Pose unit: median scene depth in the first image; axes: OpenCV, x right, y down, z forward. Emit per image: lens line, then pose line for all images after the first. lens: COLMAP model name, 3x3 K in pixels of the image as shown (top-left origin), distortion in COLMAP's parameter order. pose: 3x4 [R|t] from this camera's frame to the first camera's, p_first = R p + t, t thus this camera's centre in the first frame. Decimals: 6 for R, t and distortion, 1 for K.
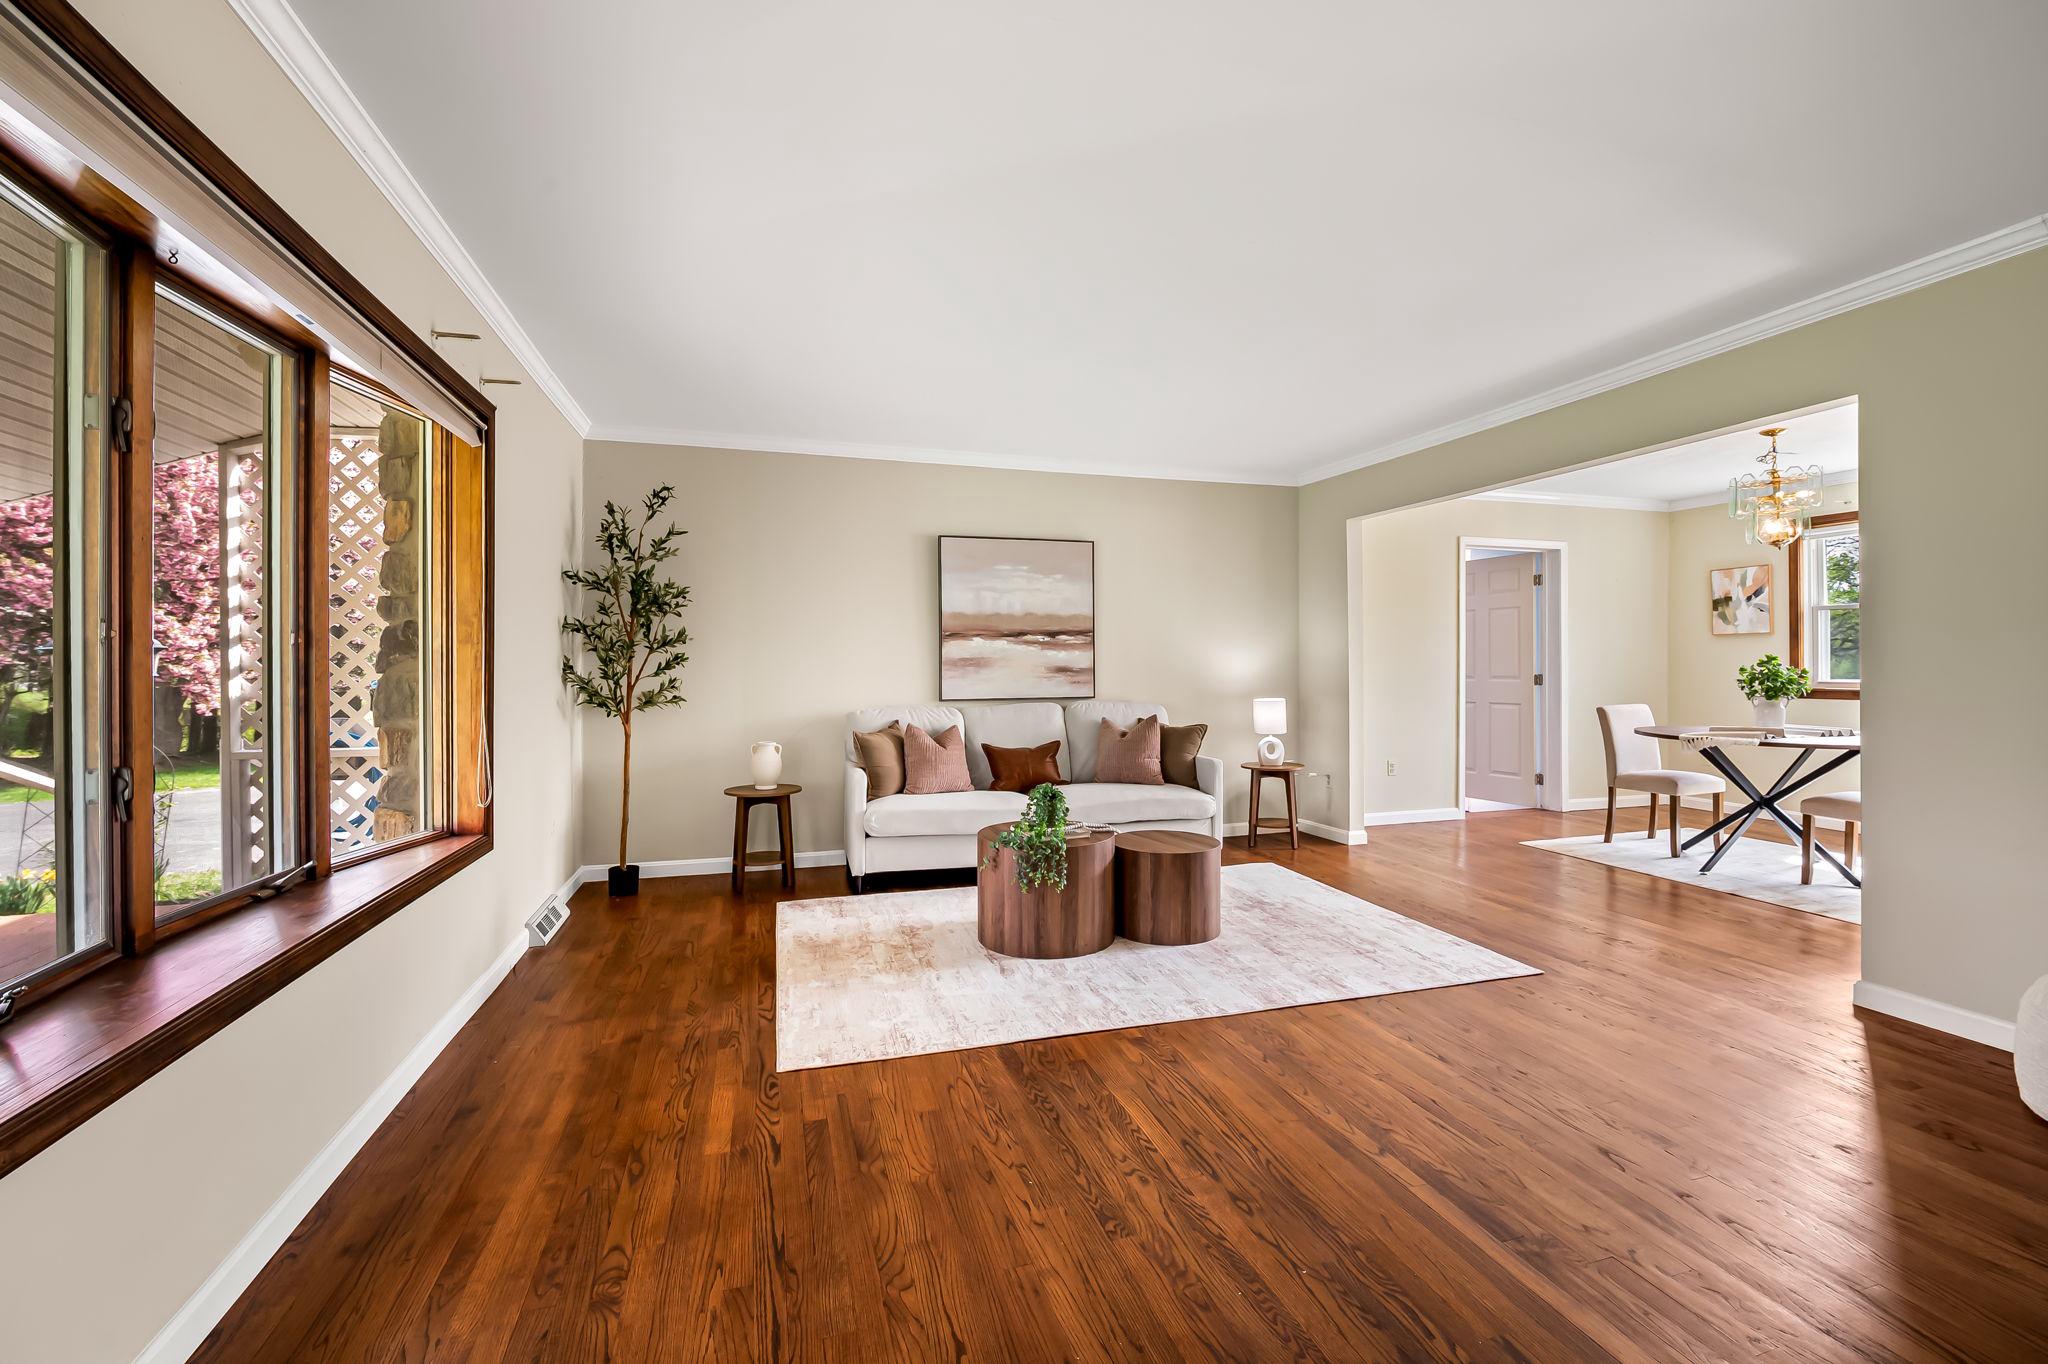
lens RADIAL K [[840.3, 0, 1041.5], [0, 840.3, 661.9], [0, 0, 1]] dist [-0.008224, -0.000235]
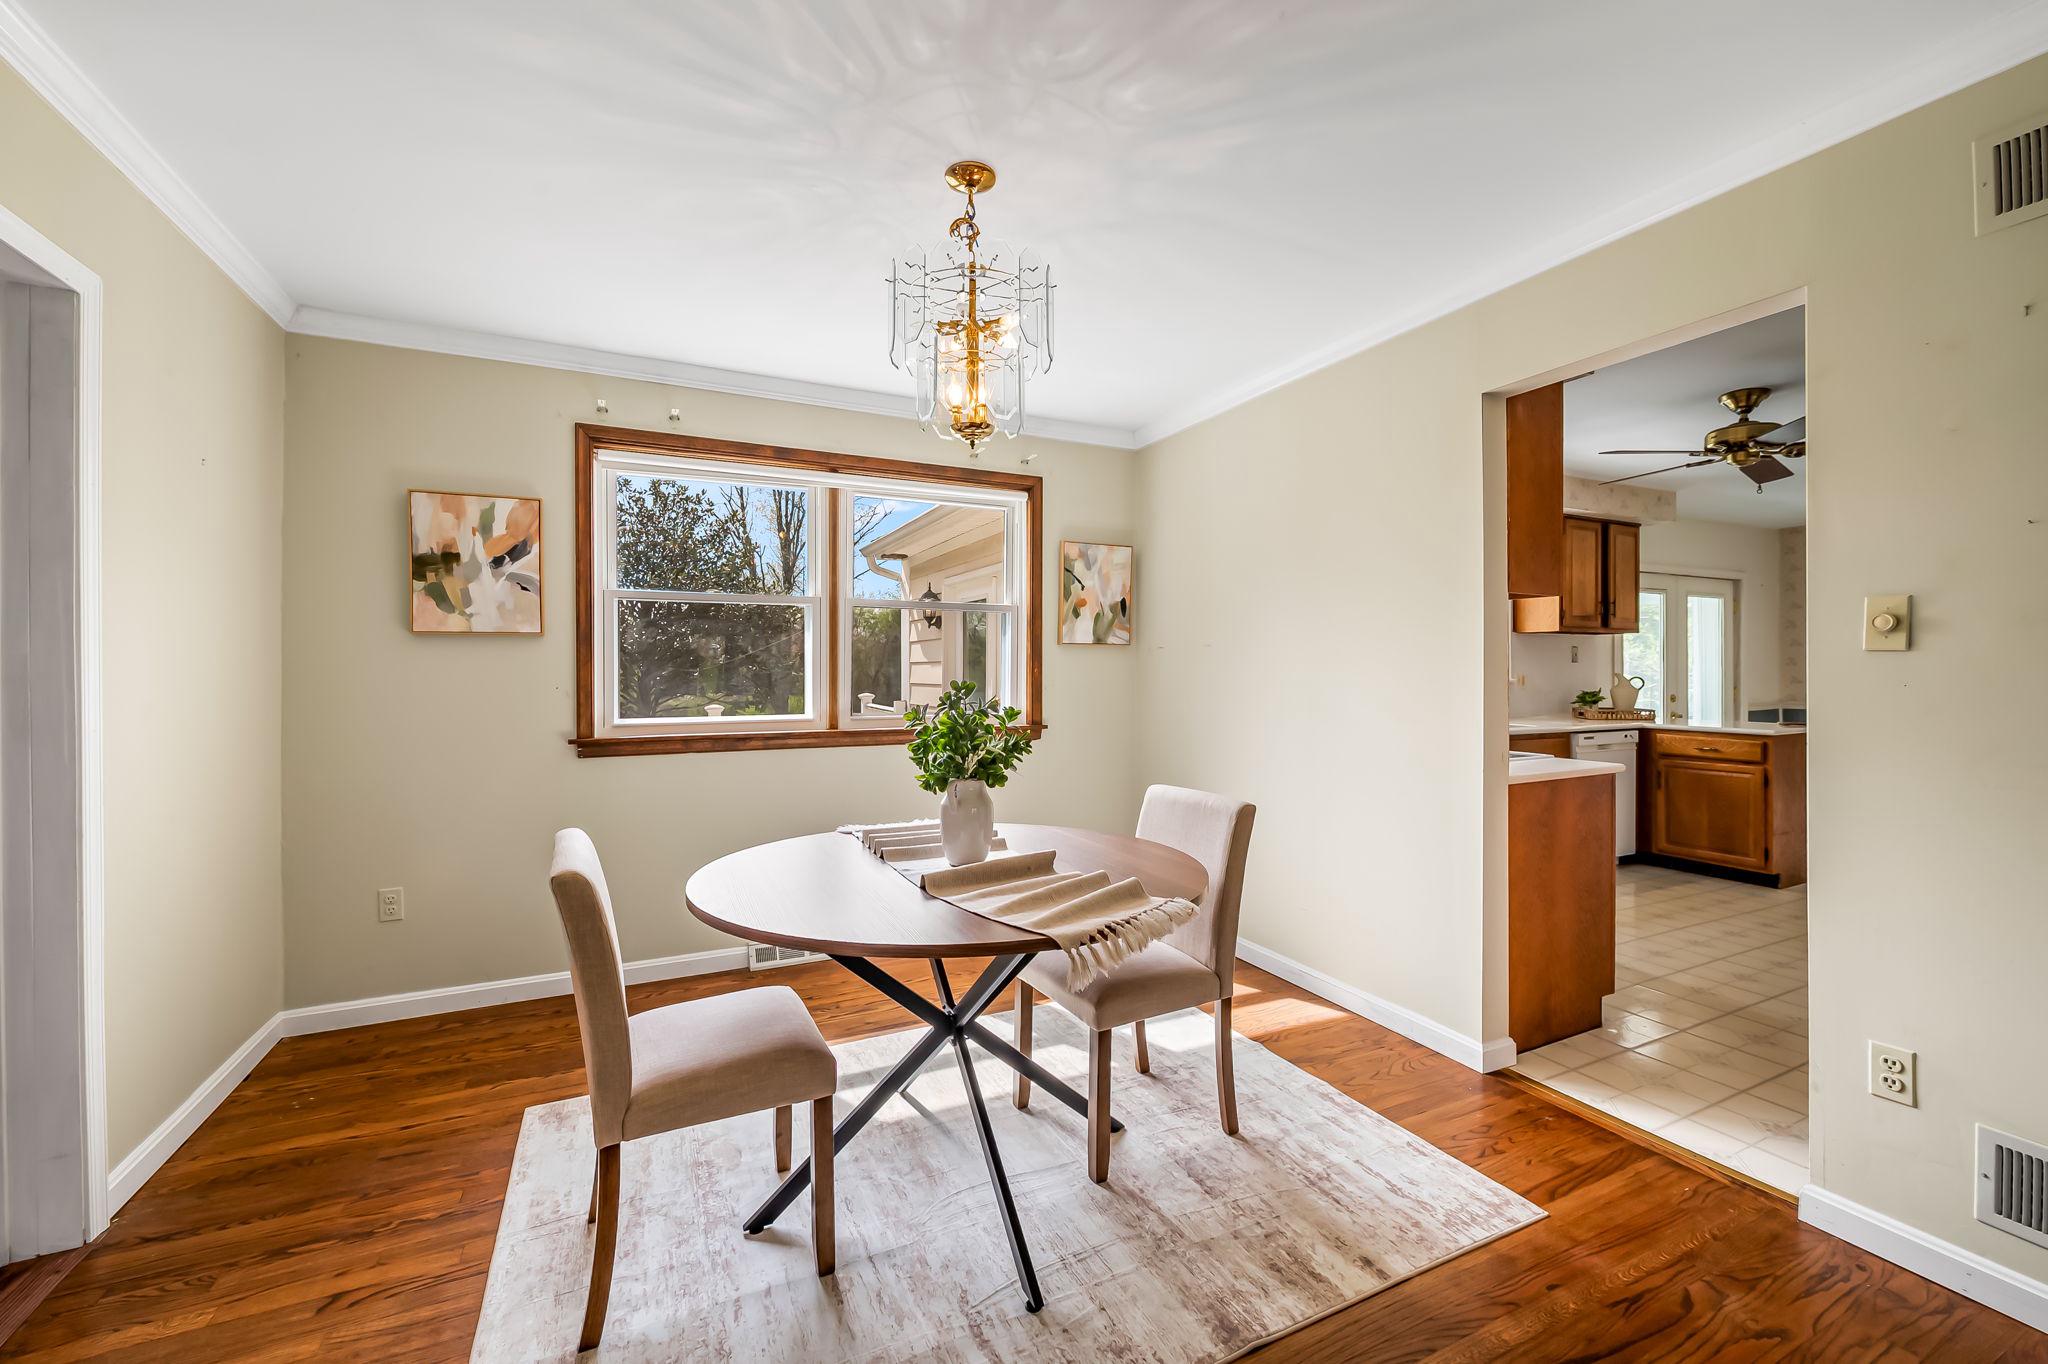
lens RADIAL K [[833.2, 0, 1032.9], [0, 833.2, 675.4], [0, 0, 1]] dist [-0.002634, -0.000805]
pose [[-0.135617, 0.000527, 0.990761, 0.312974], [0.001020, 0.999999, -0.000393, -0.008191], [-0.990761, 0.000957, -0.135618, 0.739171]]
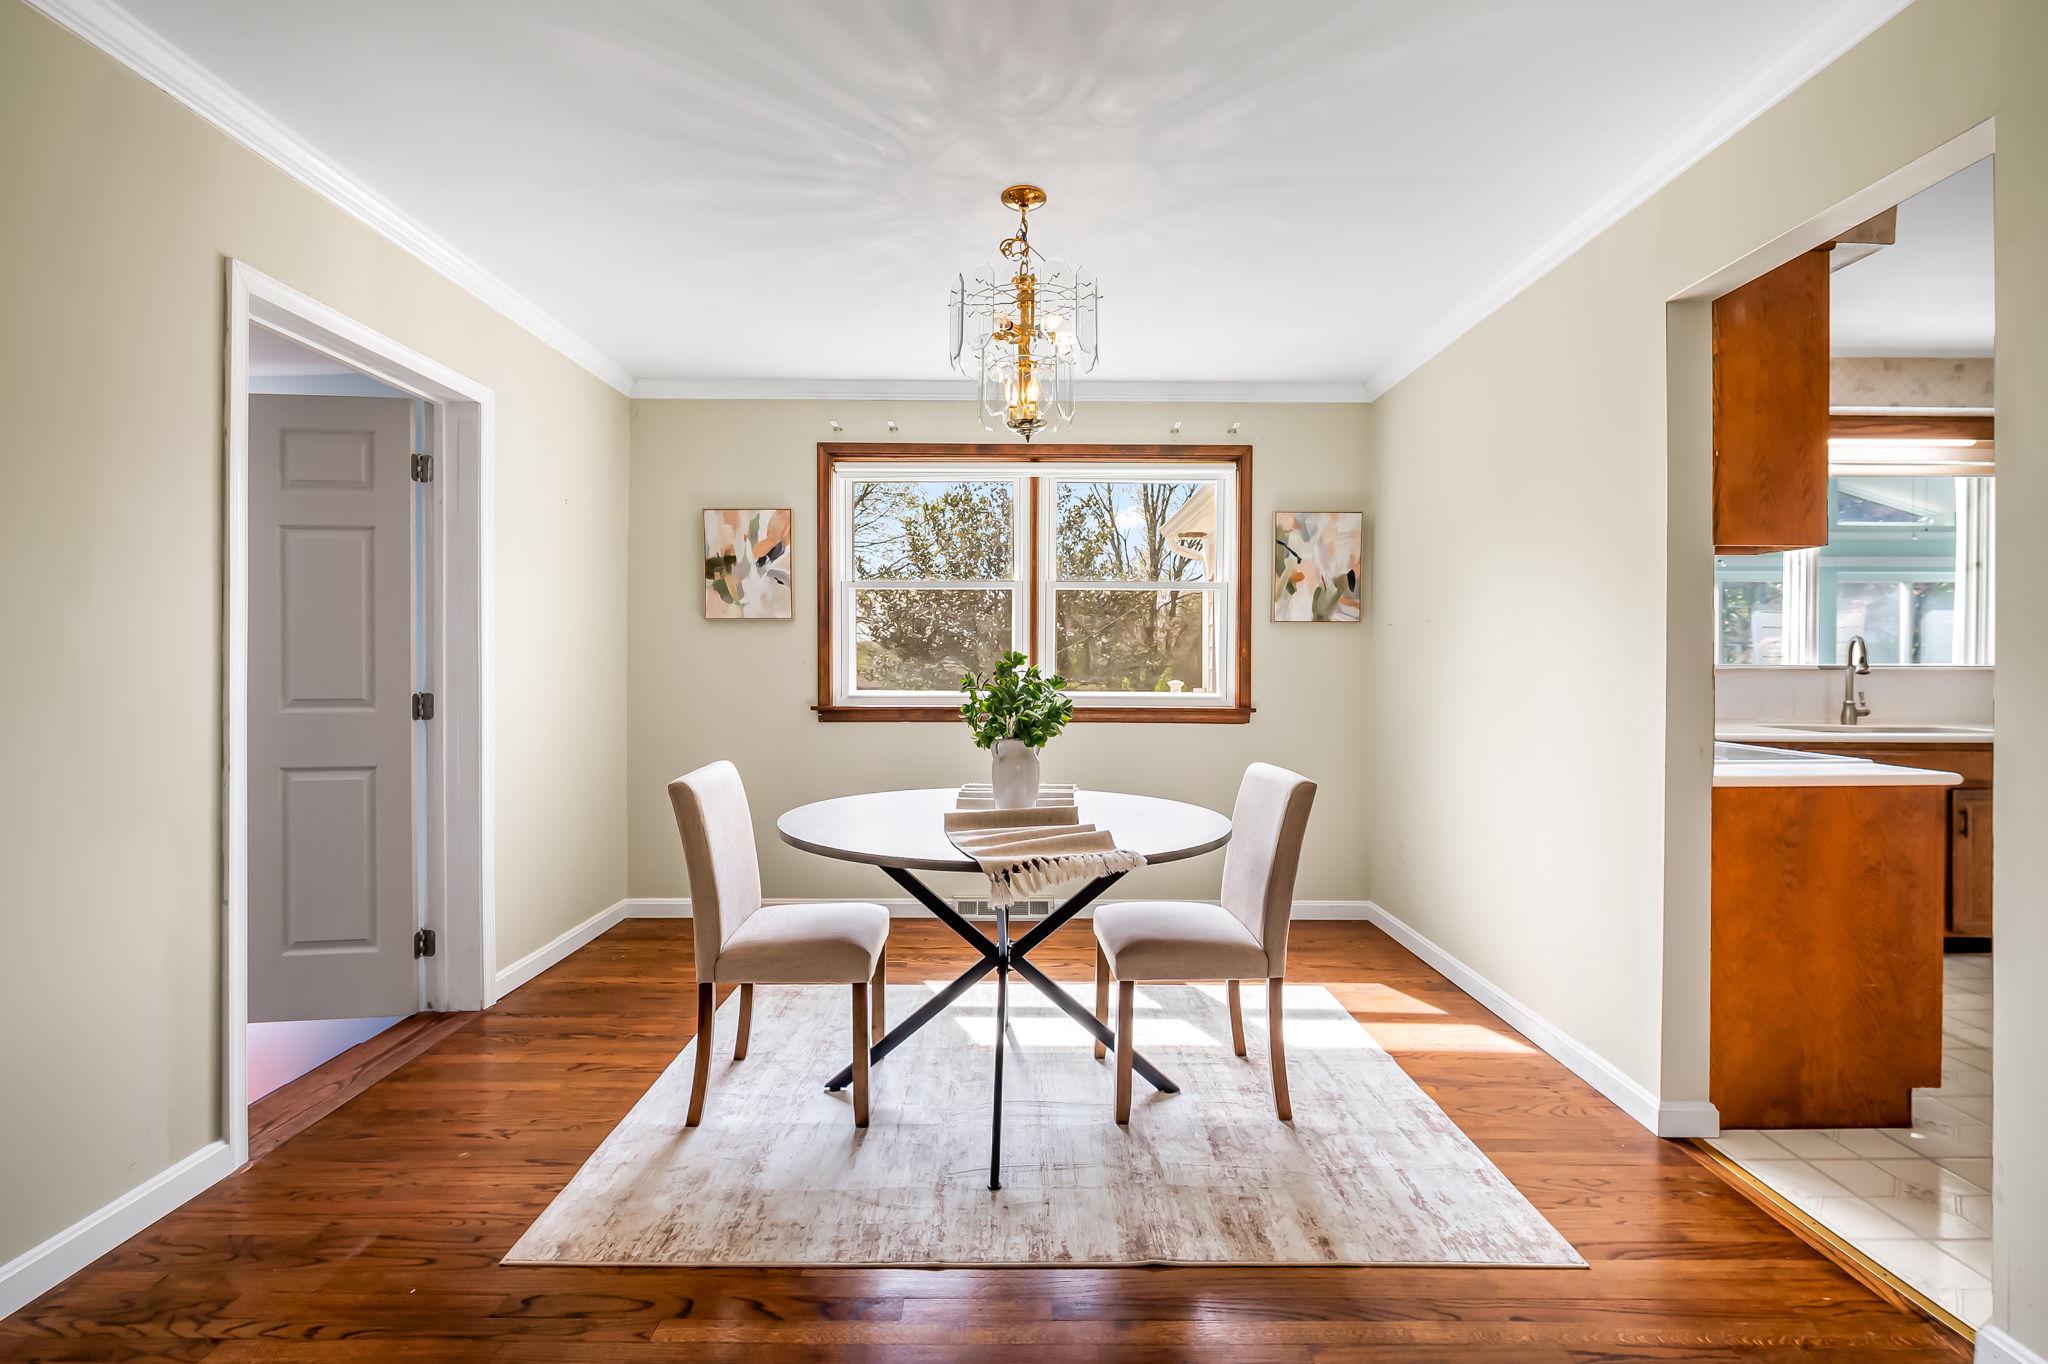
lens RADIAL K [[920.0, 0, 1014.2], [0, 920.0, 670.4], [0, 0, 1]] dist [-0.001196, -0.000105]
pose [[0.311613, -0.003270, 0.950204, 0.259242], [-0.005215, 0.999973, 0.005152, -0.000419], [-0.950195, -0.006561, 0.311587, 0.601409]]
